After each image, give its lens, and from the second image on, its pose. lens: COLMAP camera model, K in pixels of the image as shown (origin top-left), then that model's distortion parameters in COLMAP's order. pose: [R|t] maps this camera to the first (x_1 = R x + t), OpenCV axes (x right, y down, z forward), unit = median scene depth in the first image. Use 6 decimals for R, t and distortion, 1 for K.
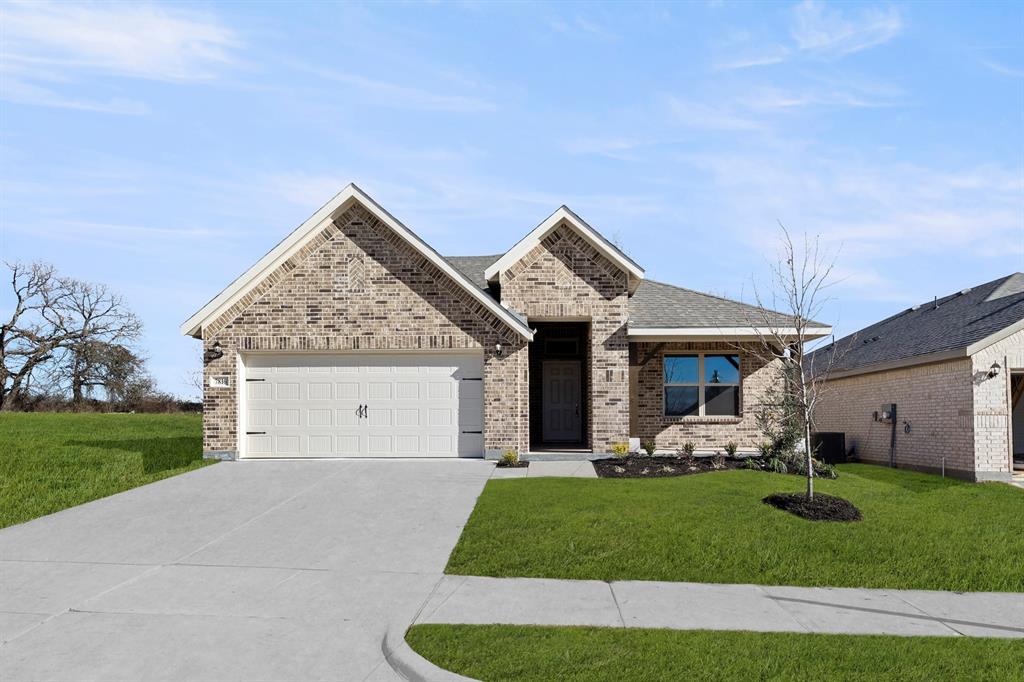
lens RADIAL K [[422.7, 0, 492.5], [0, 422.7, 337.1], [0, 0, 1]] dist [-0.001230, -0.000009]
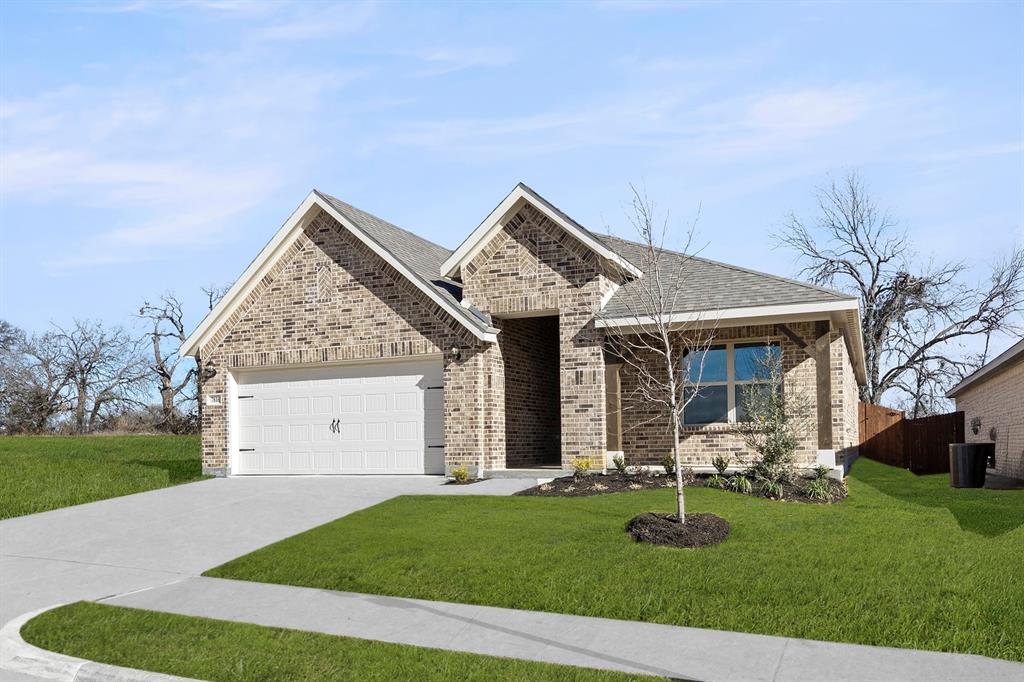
lens RADIAL K [[508.4, 0, 511.8], [0, 508.4, 333.2], [0, 0, 1]] dist [-0.000693, -0.000083]
pose [[0.966792, -0.065739, -0.246963, 0.385198], [0.064018, 0.997836, -0.015002, 0.009824], [0.247415, -0.001306, 0.968909, -0.013404]]
